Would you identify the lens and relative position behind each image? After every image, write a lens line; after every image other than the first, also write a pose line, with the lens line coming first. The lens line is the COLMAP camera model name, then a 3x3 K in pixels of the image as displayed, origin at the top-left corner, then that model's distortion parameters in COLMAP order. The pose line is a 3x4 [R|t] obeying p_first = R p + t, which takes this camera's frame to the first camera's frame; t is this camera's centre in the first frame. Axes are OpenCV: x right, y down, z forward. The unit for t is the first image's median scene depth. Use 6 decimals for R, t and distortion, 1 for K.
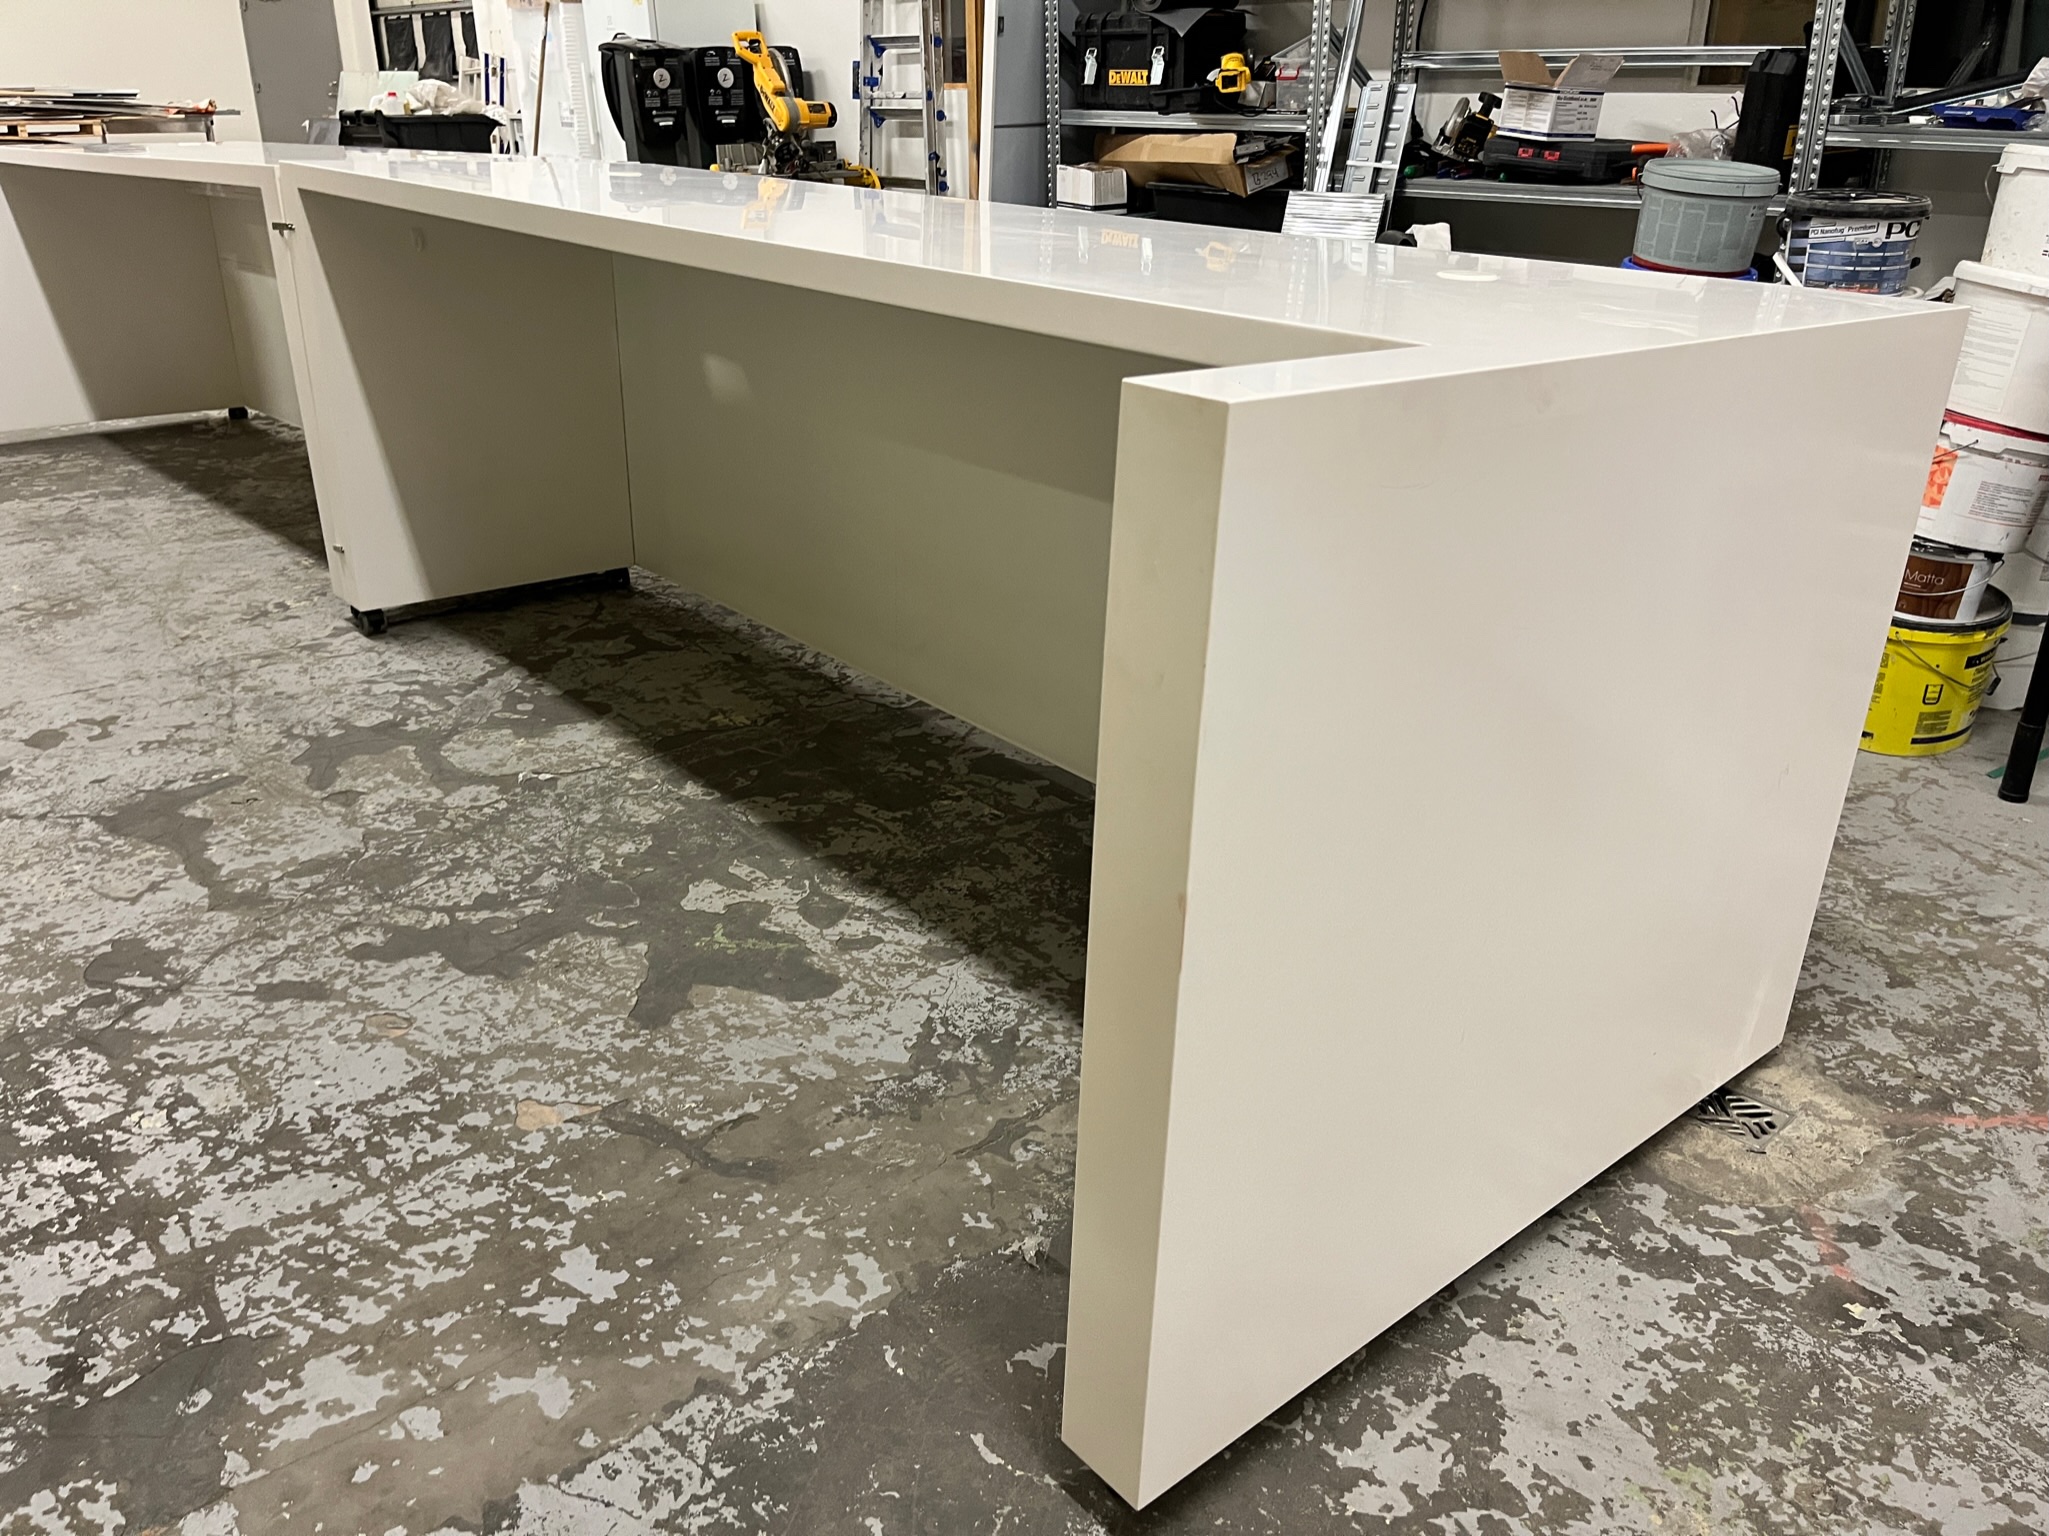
lens RADIAL K [[1538.1, 0, 1044.2], [0, 1538.1, 770.4], [0, 0, 1]] dist [0.085097, -0.118280]
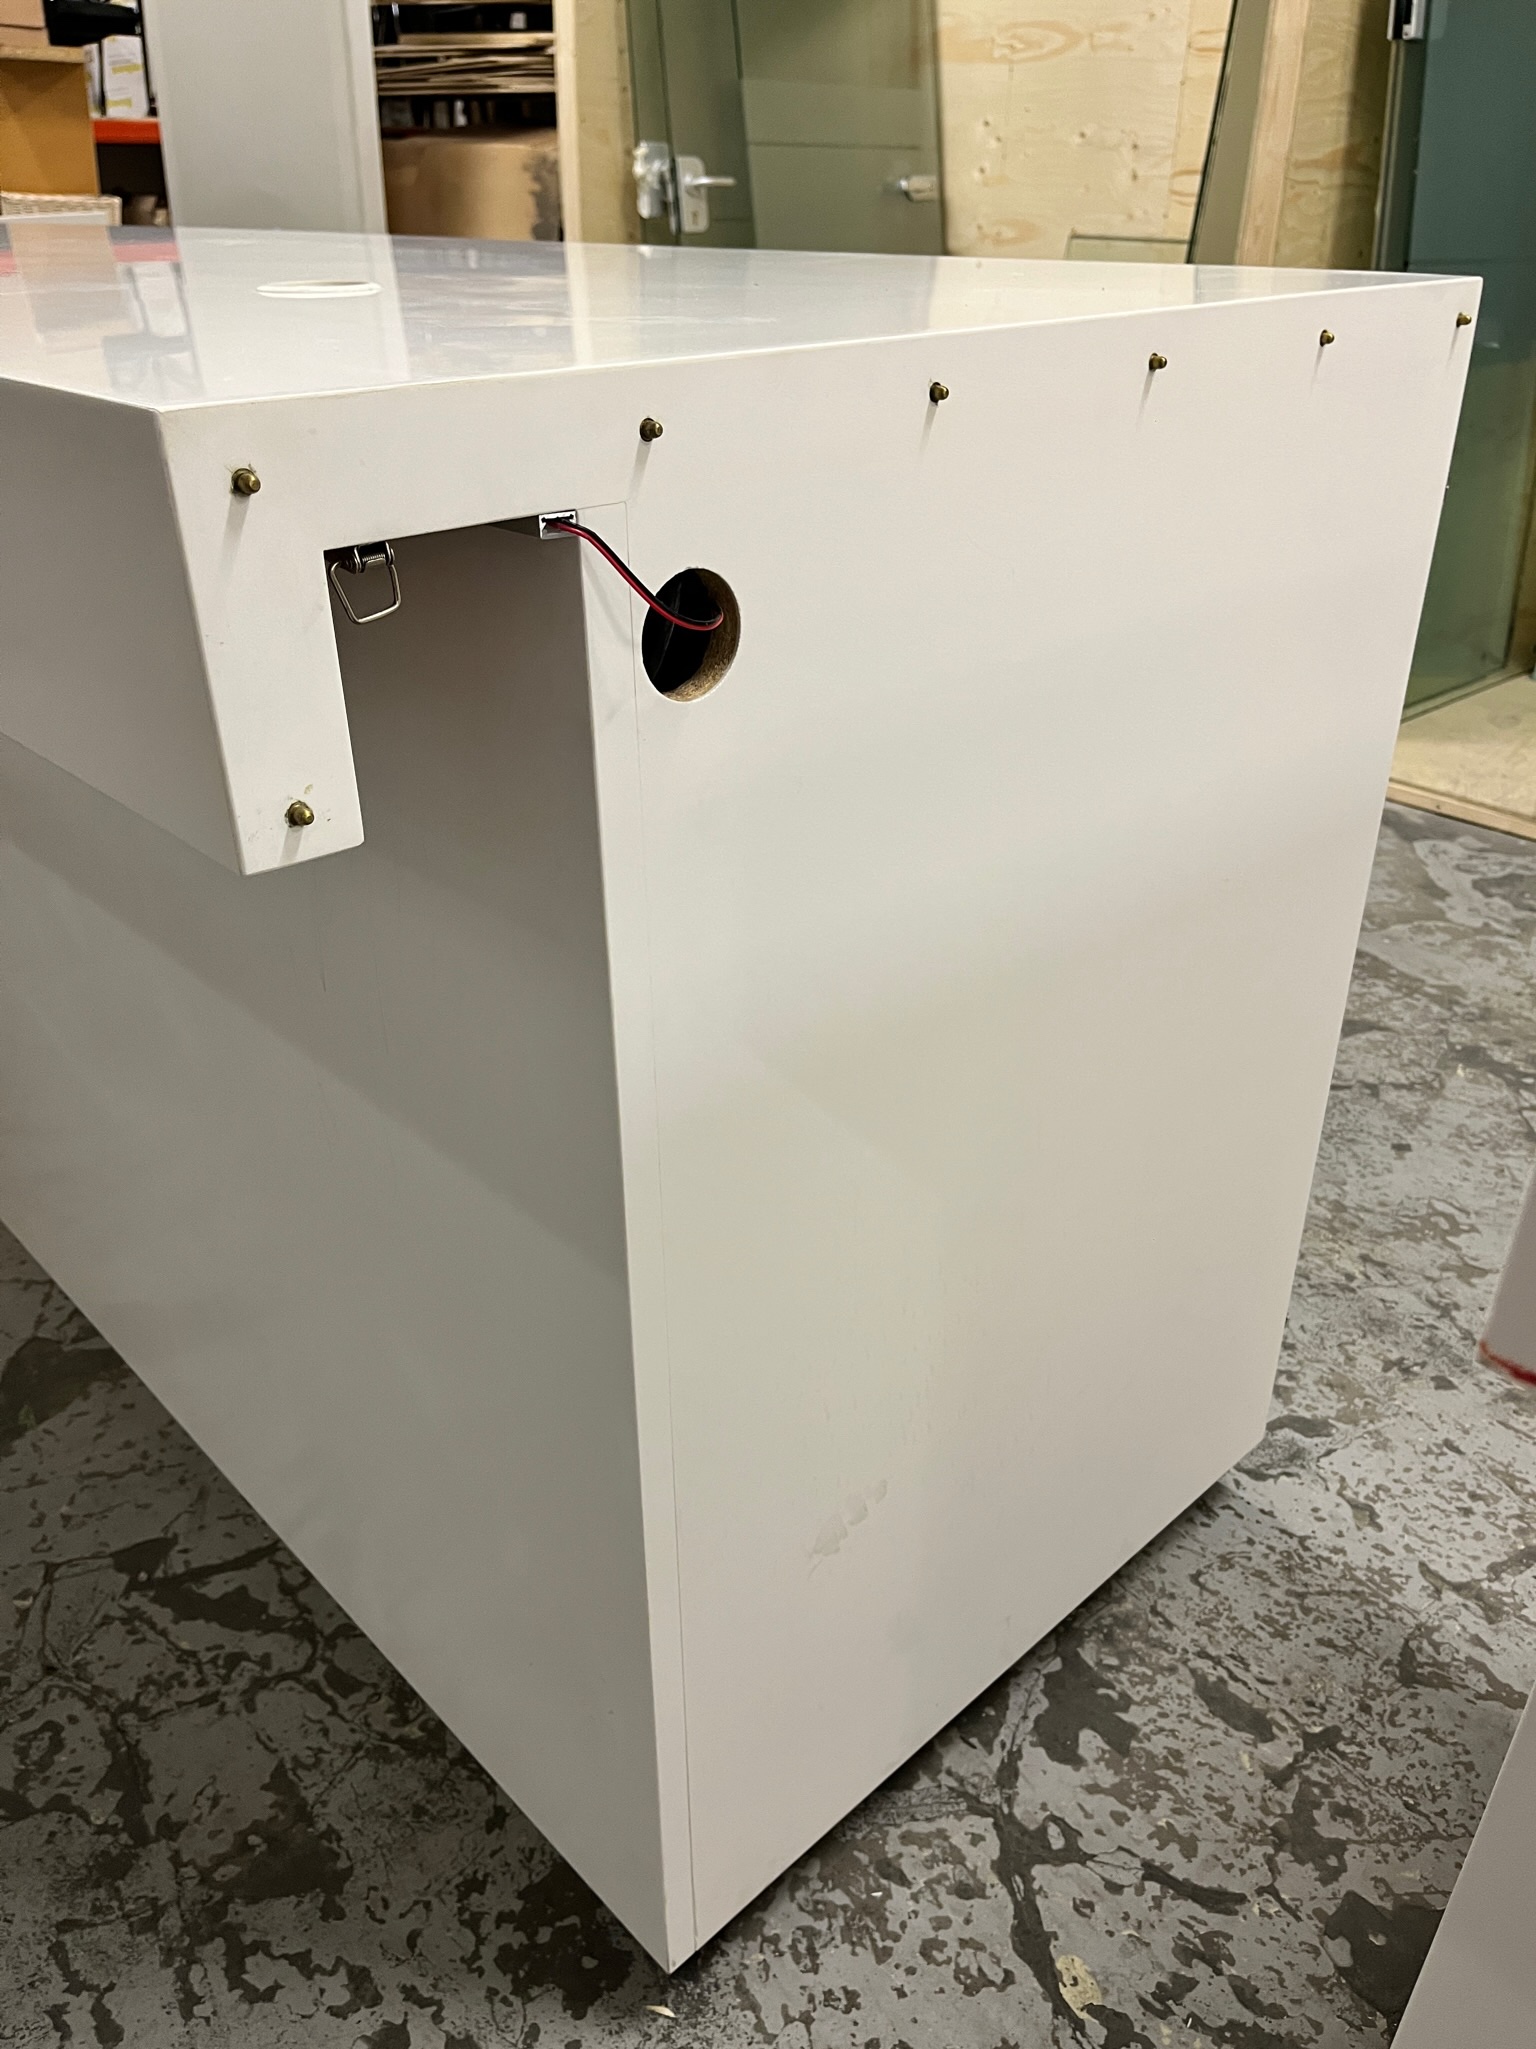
lens RADIAL K [[1538.1, 0, 768.0], [0, 1538.1, 1024.5], [0, 0, 1]] dist [0.085097, -0.118280]
pose [[-0.999914, 0.000596, -0.013089, -0.326179], [-0.009913, 0.618859, 0.785439, -0.599630], [0.008568, 0.785502, -0.618800, 1.450612]]
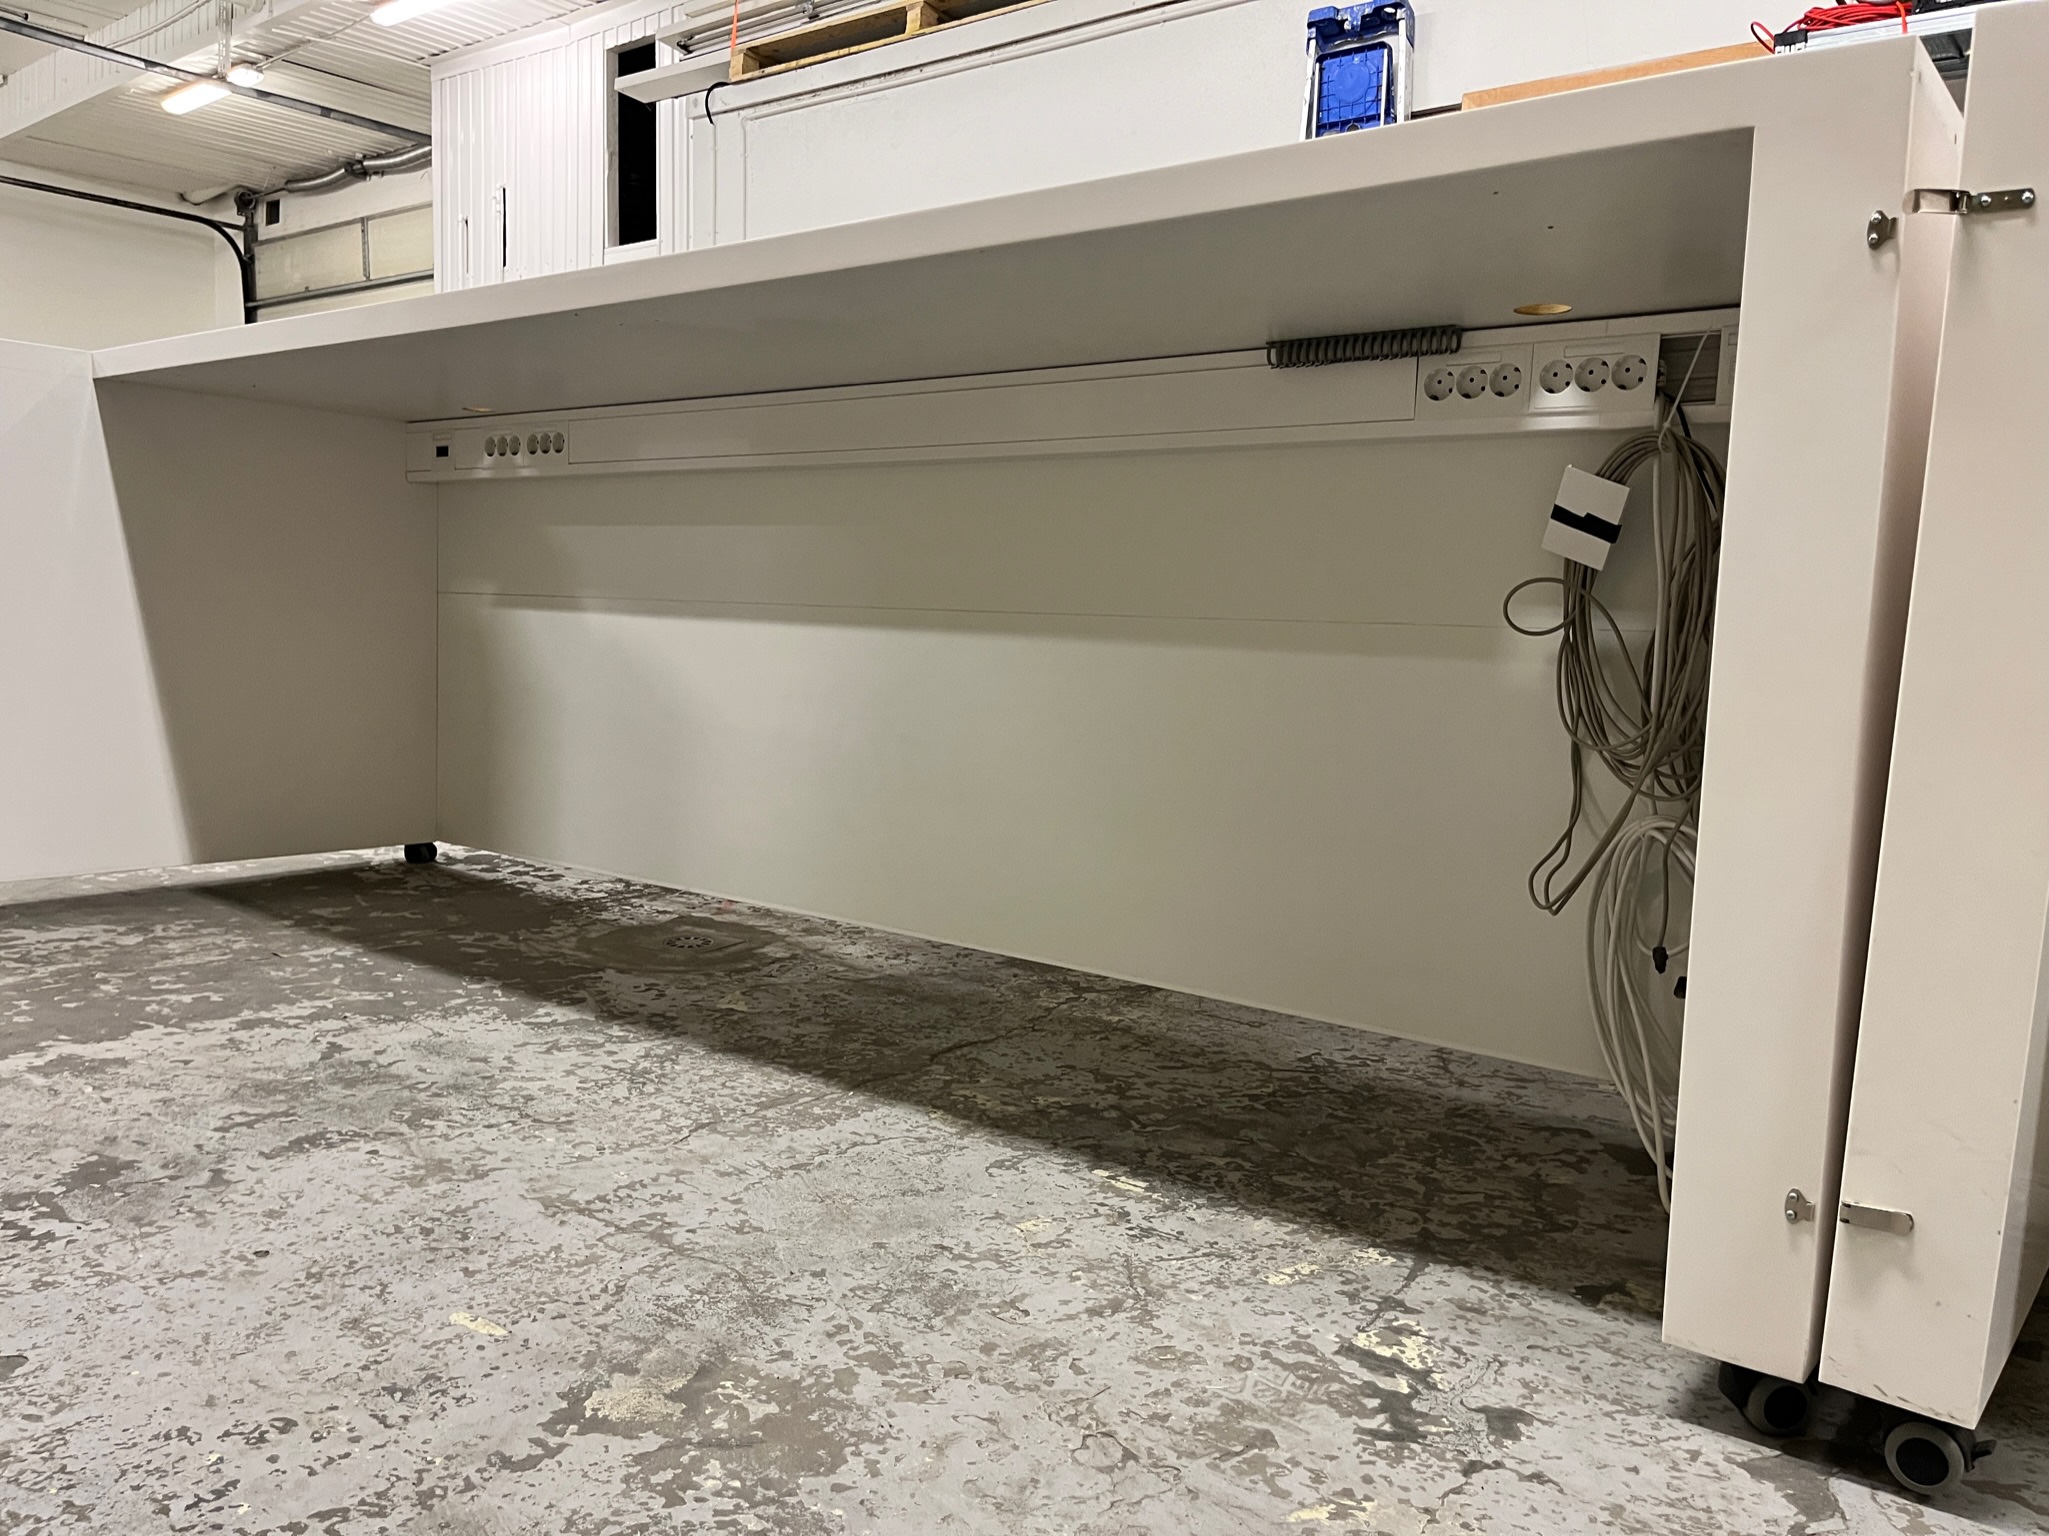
lens RADIAL K [[1549.1, 0, 1024.5], [0, 1549.1, 768.0], [0, 0, 1]] dist [0.087345, -0.135604]
pose [[0.985522, 0.013505, 0.169009, -0.874634], [0.036914, 0.955819, -0.291629, -0.185954], [-0.165481, 0.293645, 0.941482, 0.923450]]
